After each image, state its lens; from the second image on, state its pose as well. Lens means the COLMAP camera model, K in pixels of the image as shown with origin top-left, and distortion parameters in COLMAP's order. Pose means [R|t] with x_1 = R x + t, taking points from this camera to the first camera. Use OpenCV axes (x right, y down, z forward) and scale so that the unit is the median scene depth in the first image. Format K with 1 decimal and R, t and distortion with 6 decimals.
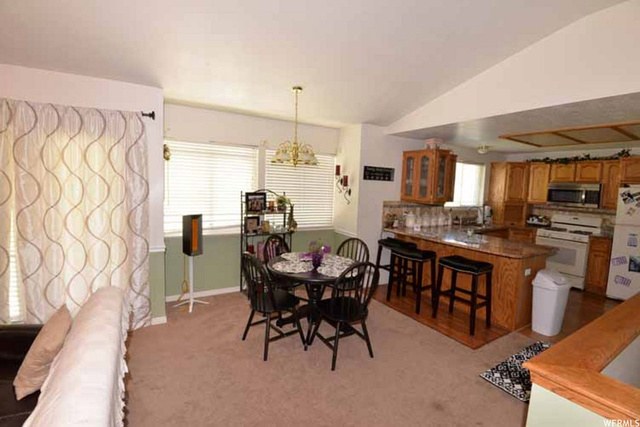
lens RADIAL K [[294.6, 0, 322.5], [0, 294.6, 210.6], [0, 0, 1]] dist [-0.000921, -0.025576]
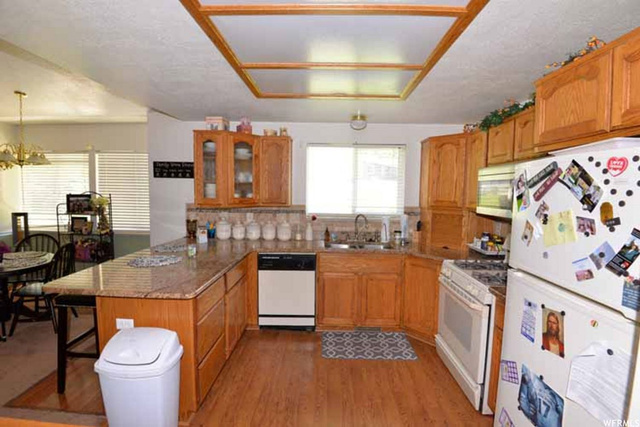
lens RADIAL K [[294.6, 0, 322.5], [0, 294.6, 210.6], [0, 0, 1]] dist [-0.000921, -0.025576]
pose [[0.850349, 0.014200, -0.526028, 0.914324], [-0.030263, 0.999301, -0.021945, -0.006288], [0.525348, 0.034580, 0.850184, 0.496143]]
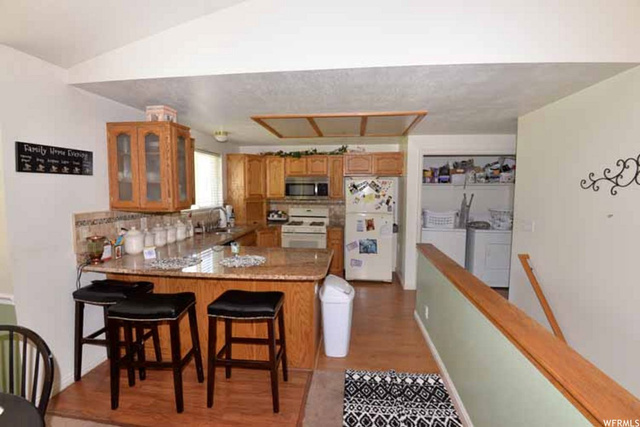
lens RADIAL K [[294.6, 0, 322.5], [0, 294.6, 210.6], [0, 0, 1]] dist [-0.000921, -0.025576]
pose [[0.600949, -0.094921, 0.793631, 0.064526], [0.086790, 0.994802, 0.053264, -0.027465], [-0.794561, 0.036870, 0.606064, 0.341372]]
